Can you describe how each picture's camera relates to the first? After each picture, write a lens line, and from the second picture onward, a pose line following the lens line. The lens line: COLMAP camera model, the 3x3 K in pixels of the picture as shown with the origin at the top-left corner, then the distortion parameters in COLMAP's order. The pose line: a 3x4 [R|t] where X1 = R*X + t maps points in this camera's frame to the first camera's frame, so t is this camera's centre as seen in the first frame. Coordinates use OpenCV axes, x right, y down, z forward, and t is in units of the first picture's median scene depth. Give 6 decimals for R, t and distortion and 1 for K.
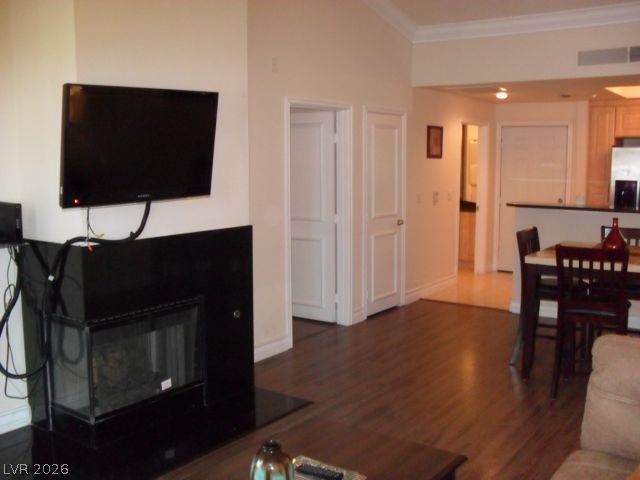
lens RADIAL K [[688.8, 0, 320.0], [0, 688.8, 240.0], [0, 0, 1]] dist [-0.207169, 0.242617]
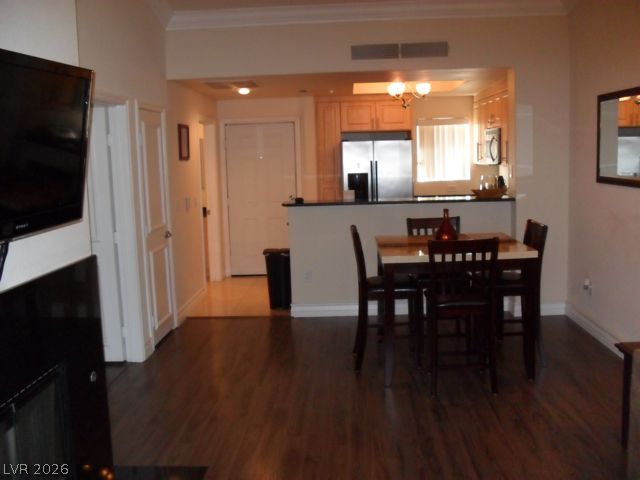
lens RADIAL K [[688.8, 0, 320.0], [0, 688.8, 240.0], [0, 0, 1]] dist [-0.207169, 0.242617]
pose [[0.821280, -0.095746, 0.562433, -0.212107], [0.098484, 0.994811, 0.025543, -0.021714], [-0.561960, 0.034413, 0.826448, 0.170975]]
